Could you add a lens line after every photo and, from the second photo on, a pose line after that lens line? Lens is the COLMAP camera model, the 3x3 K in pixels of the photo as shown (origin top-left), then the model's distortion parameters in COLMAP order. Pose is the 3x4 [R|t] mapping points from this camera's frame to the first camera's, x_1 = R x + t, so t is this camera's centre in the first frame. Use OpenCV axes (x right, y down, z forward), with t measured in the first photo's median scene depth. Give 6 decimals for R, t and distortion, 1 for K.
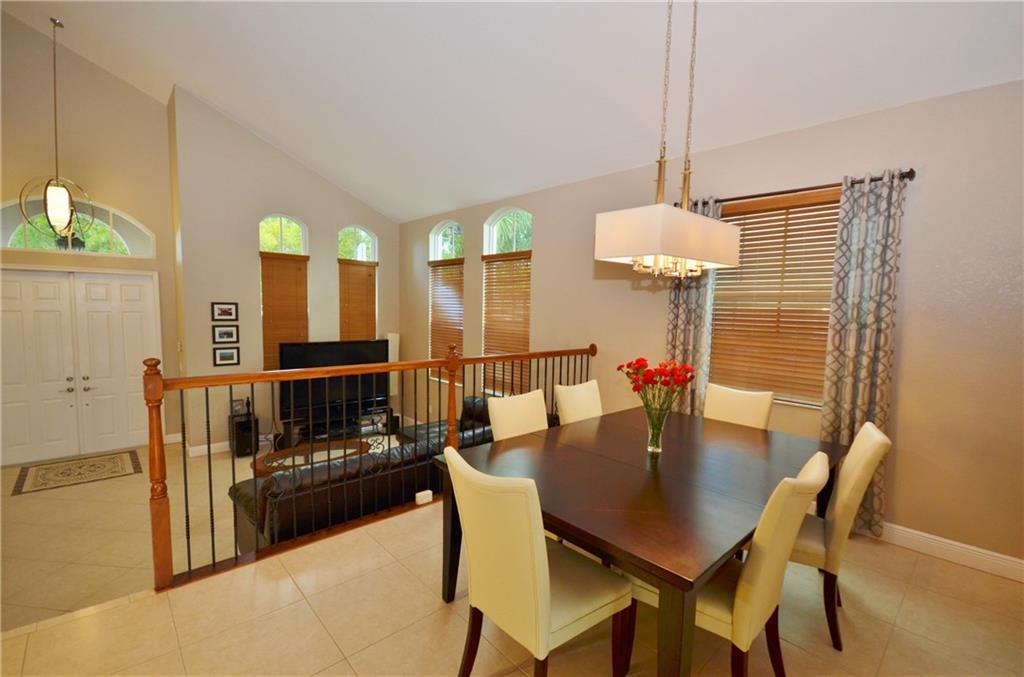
lens RADIAL K [[453.0, 0, 525.1], [0, 453.0, 341.6], [0, 0, 1]] dist [0.000200, -0.000283]
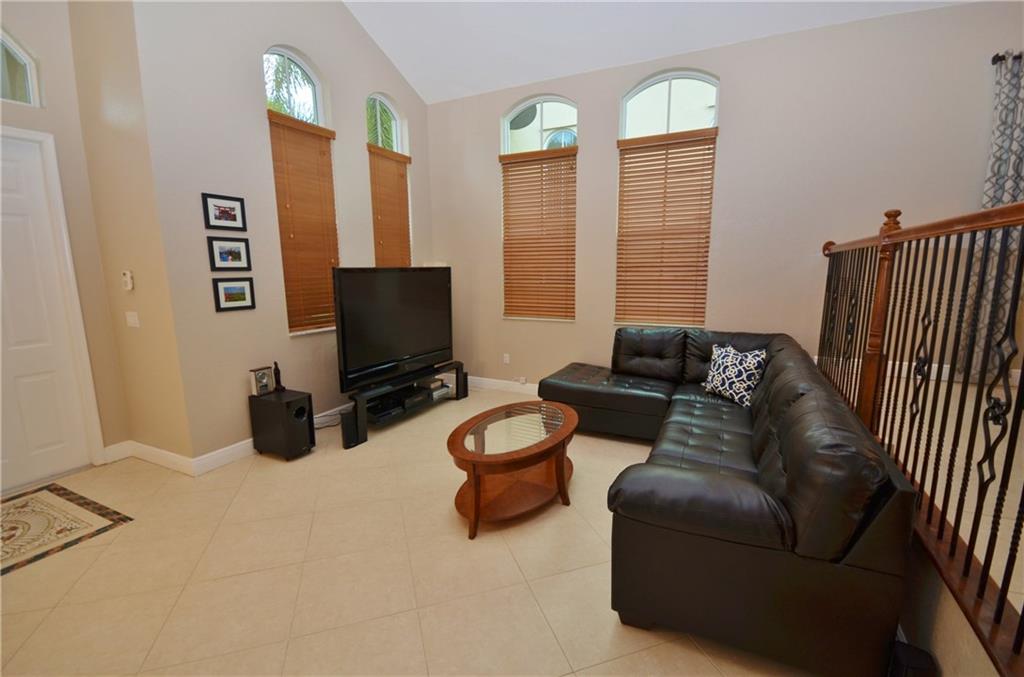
lens RADIAL K [[453.0, 0, 525.1], [0, 453.0, 341.6], [0, 0, 1]] dist [0.000200, -0.000283]
pose [[0.933882, -0.081271, 0.348223, -0.519933], [0.048320, 0.993579, 0.102303, 0.051279], [-0.354302, -0.078712, 0.931813, 0.335243]]
